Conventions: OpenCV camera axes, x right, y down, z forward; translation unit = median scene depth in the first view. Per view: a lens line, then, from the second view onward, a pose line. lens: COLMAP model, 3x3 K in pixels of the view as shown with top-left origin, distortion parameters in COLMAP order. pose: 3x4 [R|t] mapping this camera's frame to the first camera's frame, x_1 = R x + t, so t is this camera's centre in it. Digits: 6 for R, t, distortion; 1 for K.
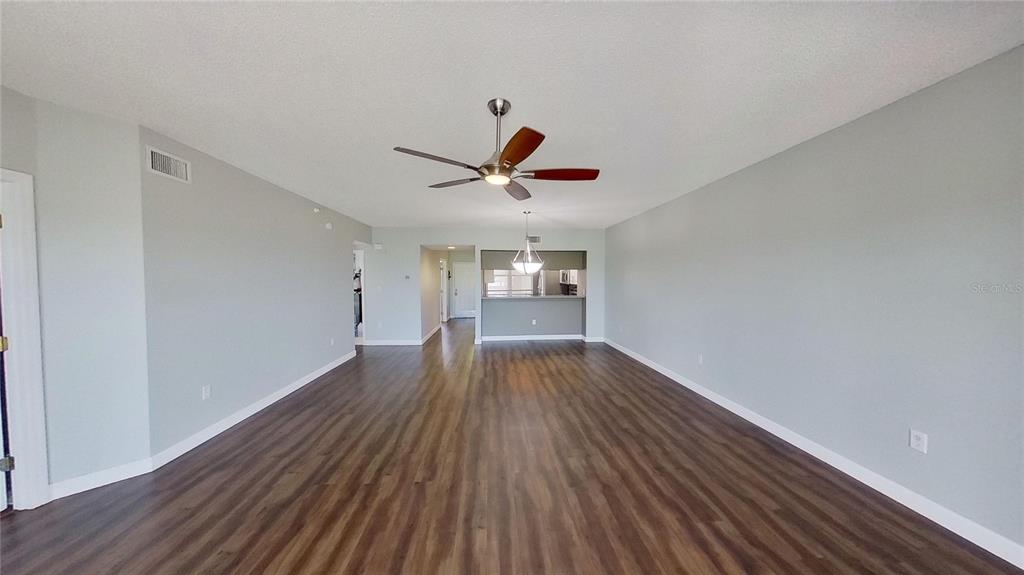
lens RADIAL K [[306.3, 0, 517.3], [0, 306.3, 287.6], [0, 0, 1]] dist [-0.006171, 0.000013]
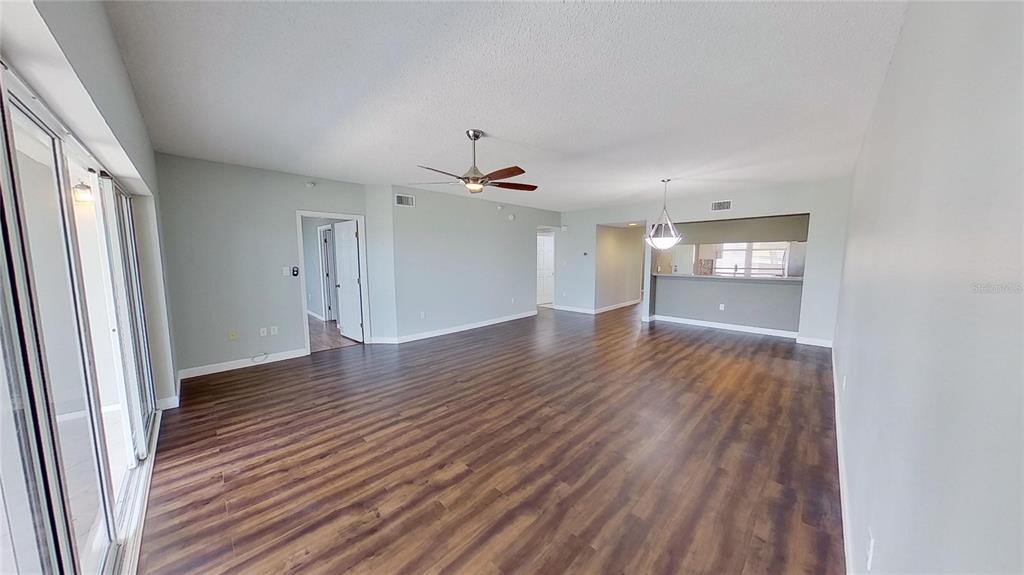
lens RADIAL K [[306.3, 0, 517.3], [0, 306.3, 287.6], [0, 0, 1]] dist [-0.006171, 0.000013]
pose [[0.678014, 0.070780, -0.731634, 0.895181], [-0.012688, 0.996332, 0.084630, -0.006688], [0.734940, -0.048098, 0.676424, 0.124224]]
